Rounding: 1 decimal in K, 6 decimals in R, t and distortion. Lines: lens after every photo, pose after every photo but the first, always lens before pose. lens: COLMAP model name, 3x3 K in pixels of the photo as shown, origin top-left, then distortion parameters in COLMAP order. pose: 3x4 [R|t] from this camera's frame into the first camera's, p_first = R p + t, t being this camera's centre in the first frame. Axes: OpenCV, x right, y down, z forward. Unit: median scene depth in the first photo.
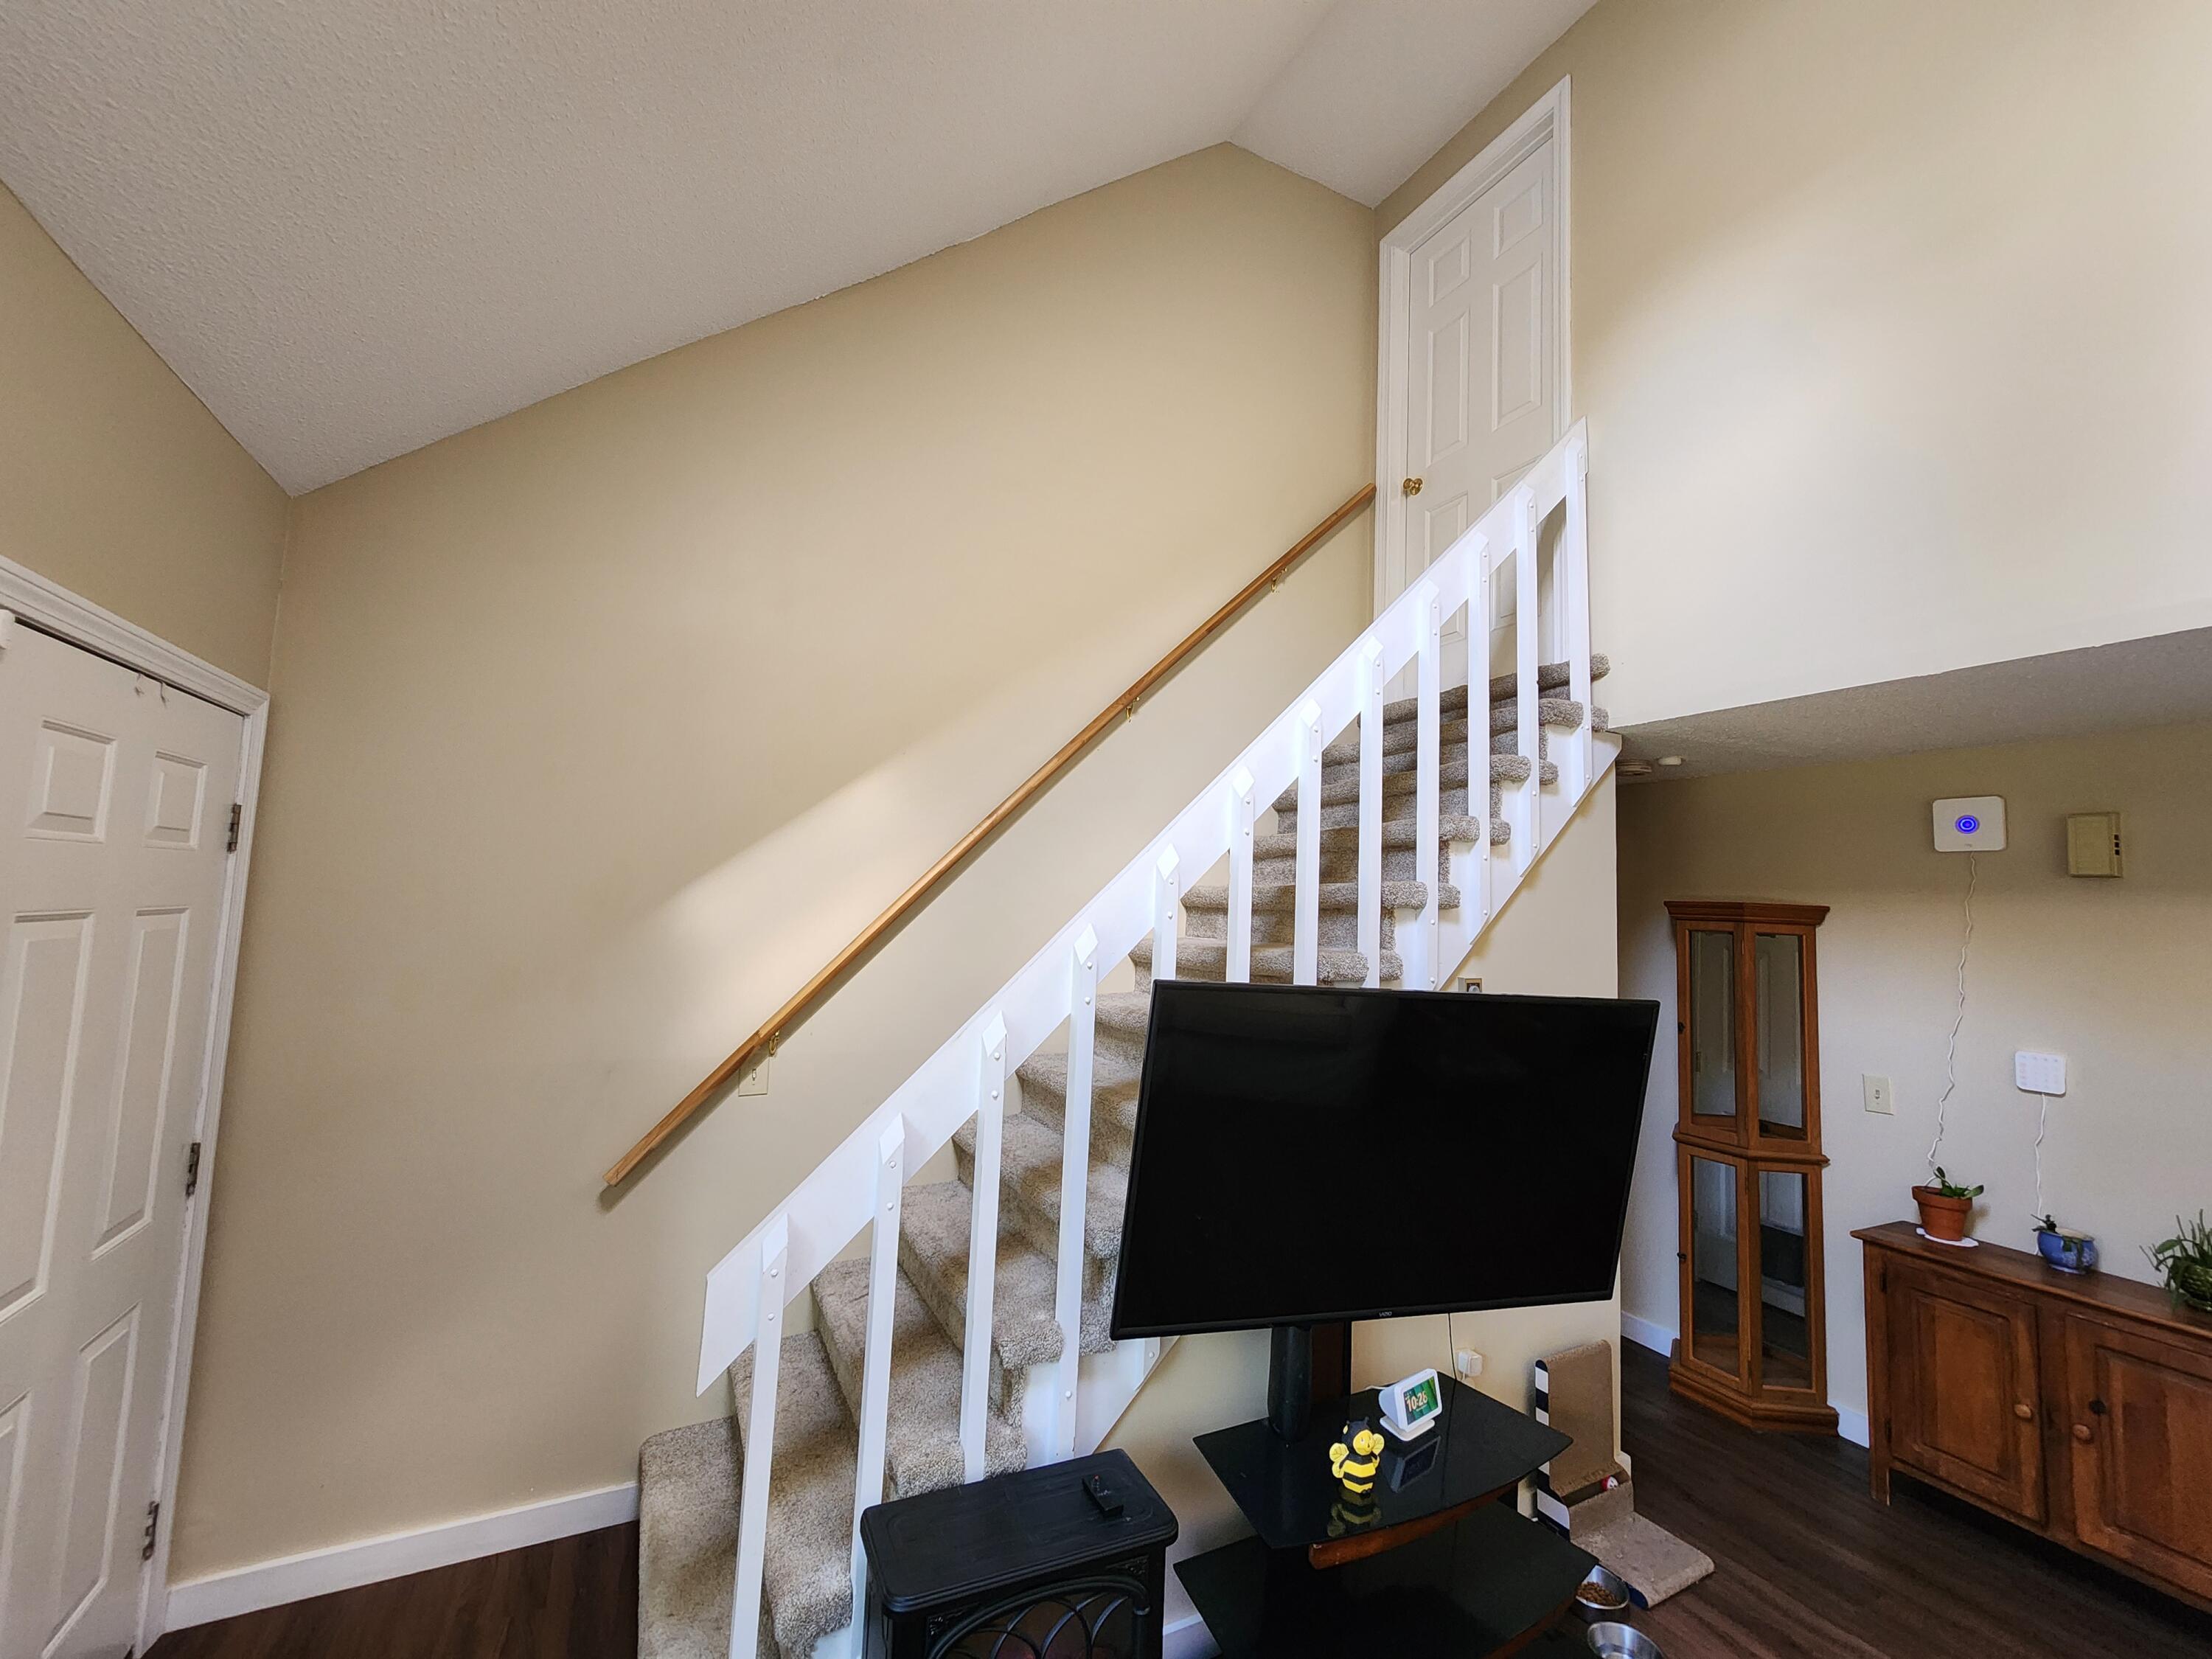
lens RADIAL K [[885.3, 0, 1118.3], [0, 885.3, 829.9], [0, 0, 1]] dist [0.000598, 0.000090]
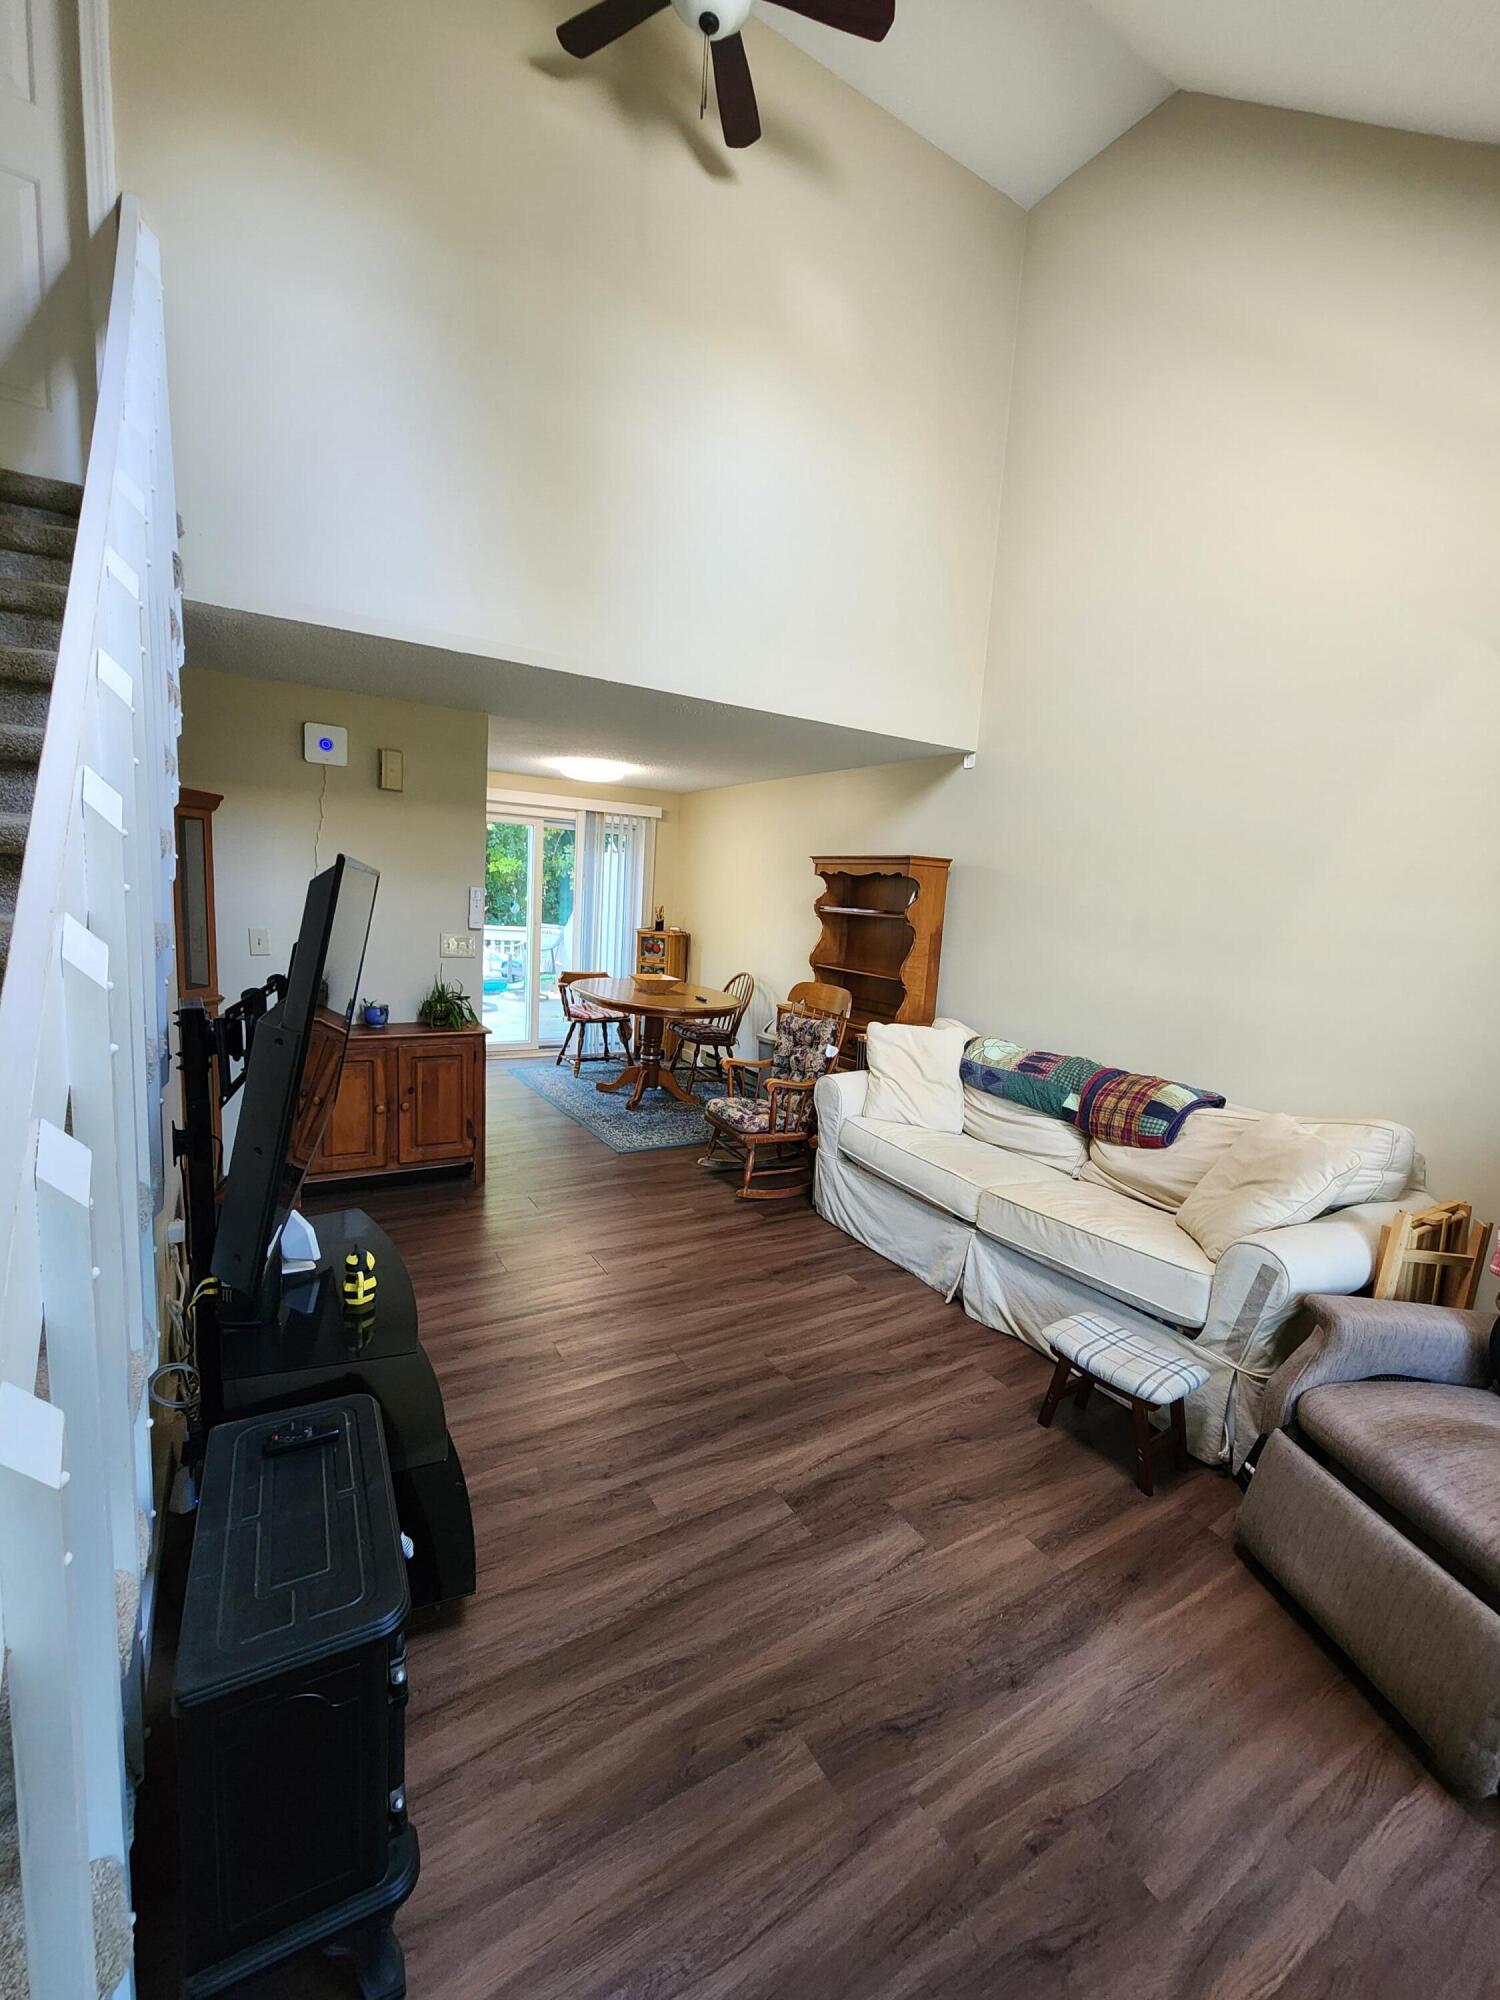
lens RADIAL K [[800.5, 0, 750.0], [0, 800.5, 1000.0], [0, 0, 1]] dist [0.000598, 0.000090]
pose [[-0.053703, -0.180938, 0.982027, -0.460807], [-0.152989, 0.973326, 0.170968, 0.077995], [-0.986768, -0.141058, -0.079952, 0.430559]]
